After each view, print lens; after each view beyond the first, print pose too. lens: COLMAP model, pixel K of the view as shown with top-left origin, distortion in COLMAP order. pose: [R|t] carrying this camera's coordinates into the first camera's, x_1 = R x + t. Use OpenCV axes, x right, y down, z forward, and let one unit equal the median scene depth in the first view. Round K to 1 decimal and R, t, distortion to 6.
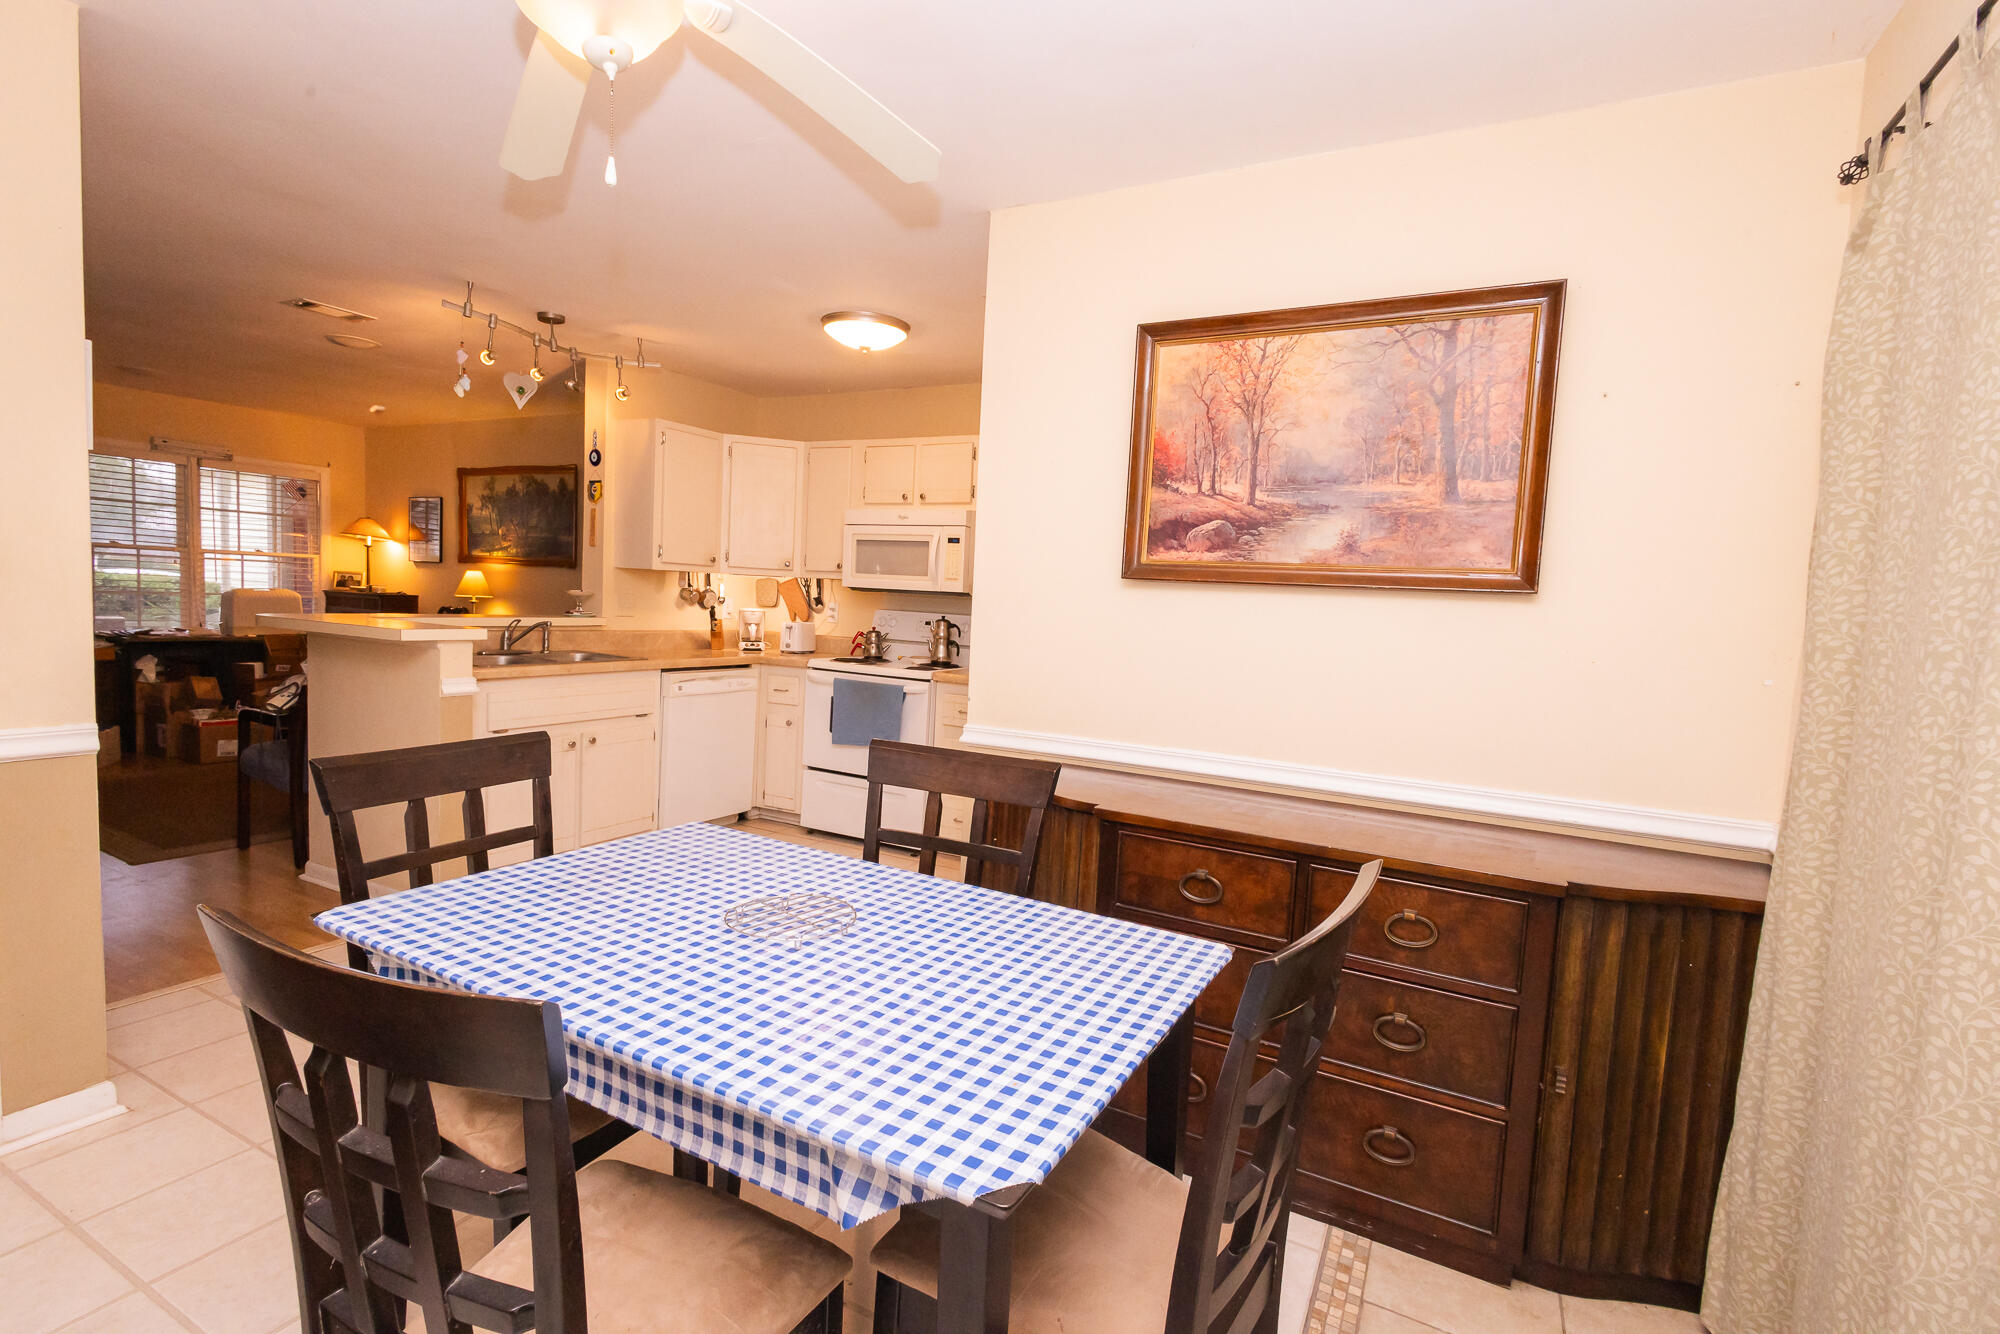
lens RADIAL K [[919.8, 0, 992.9], [0, 919.8, 667.2], [0, 0, 1]] dist [0.004046, 0.000643]
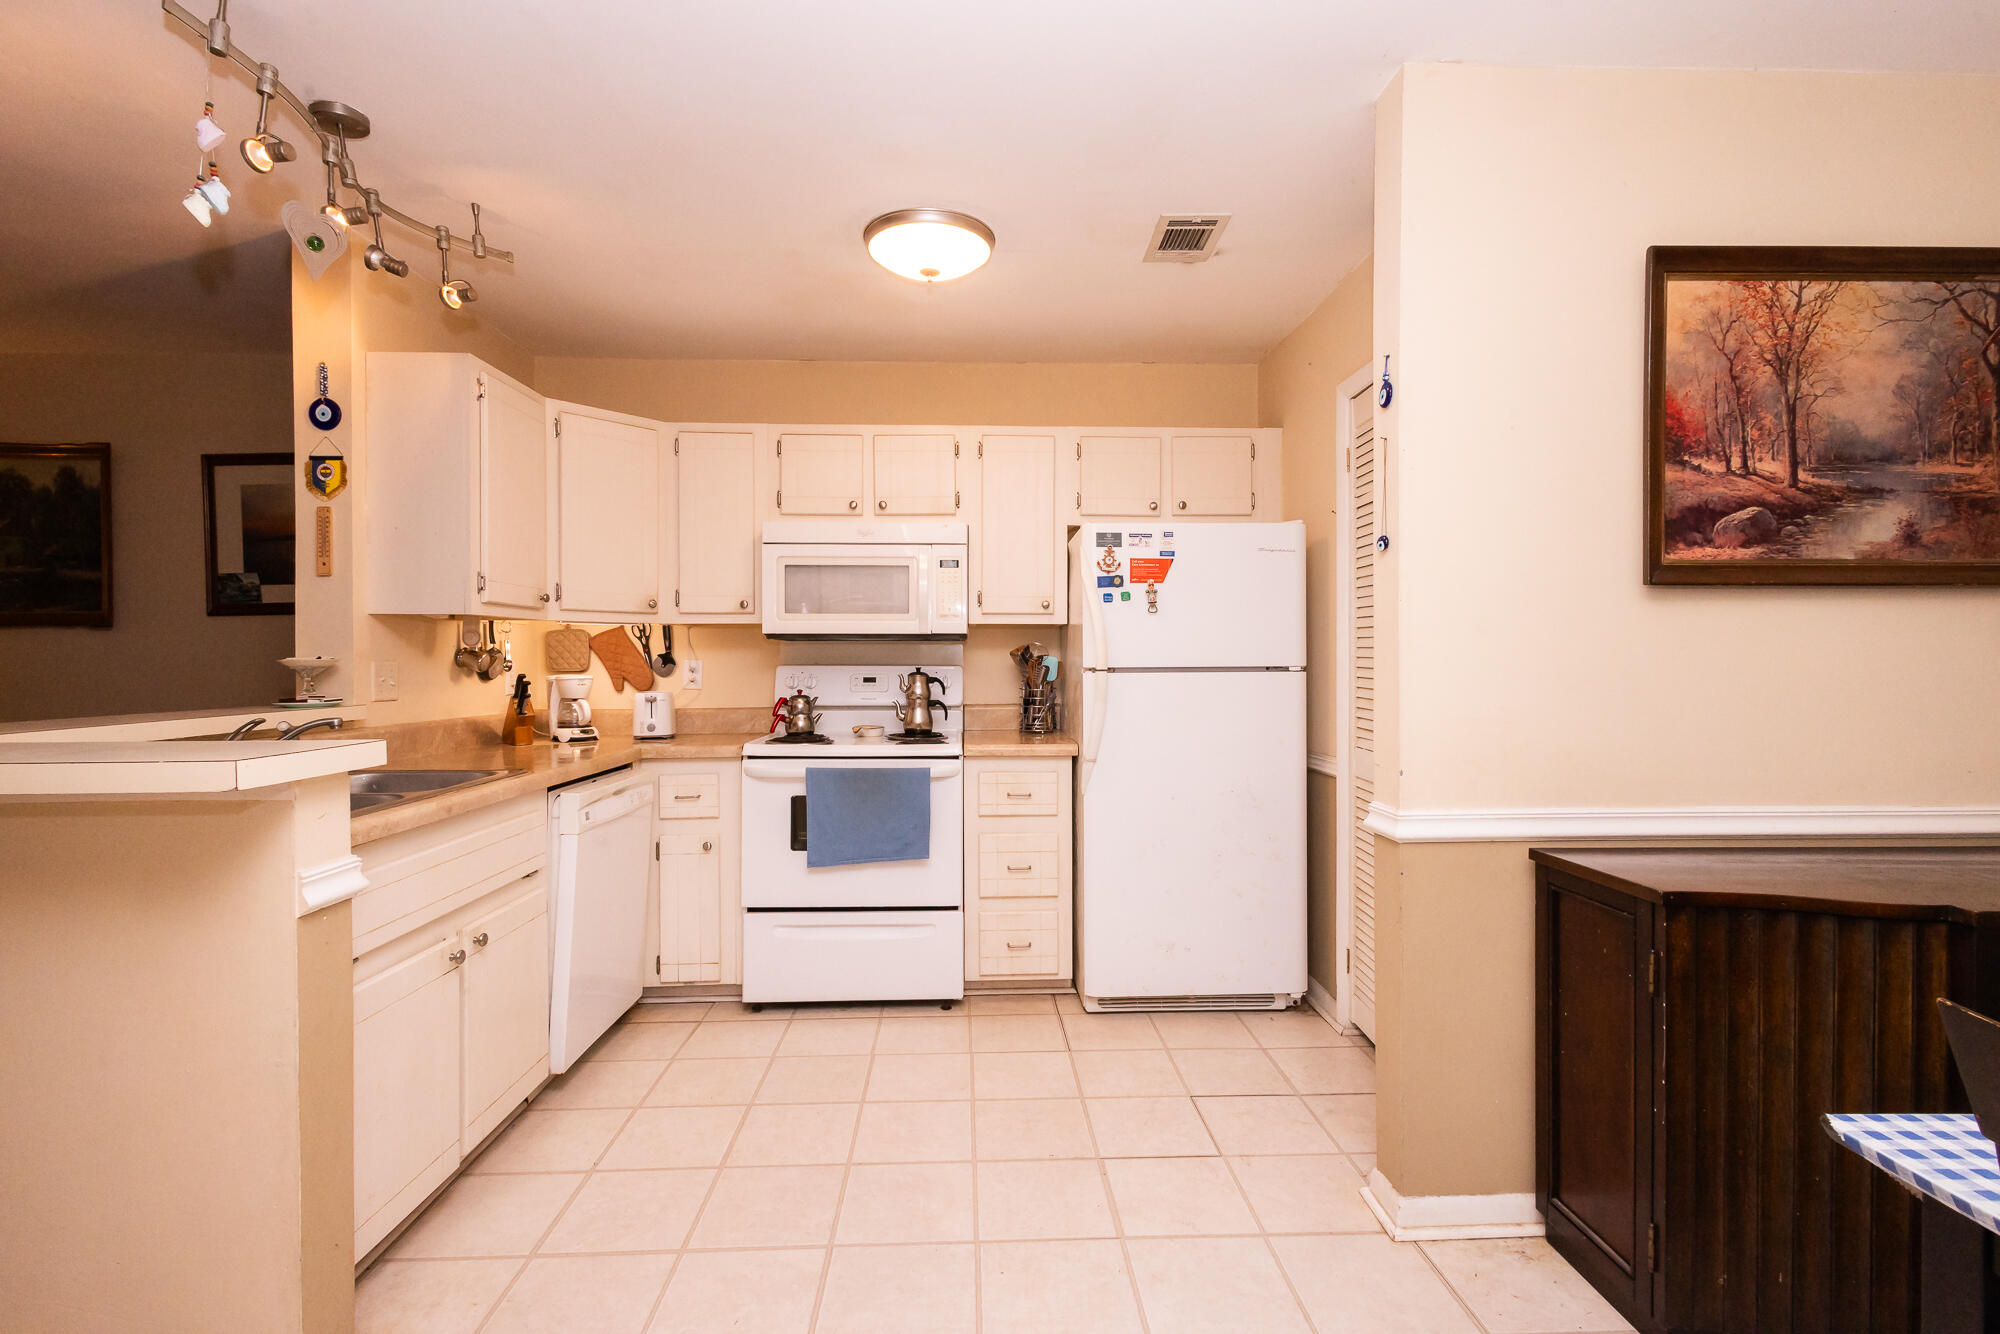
lens RADIAL K [[919.8, 0, 999.8], [0, 919.8, 666.6], [0, 0, 1]] dist [0.004046, 0.000643]
pose [[0.865103, -0.054143, 0.498663, -0.696807], [0.082177, 0.996023, -0.034421, -0.049687], [-0.494816, 0.070756, 0.866112, 0.640220]]
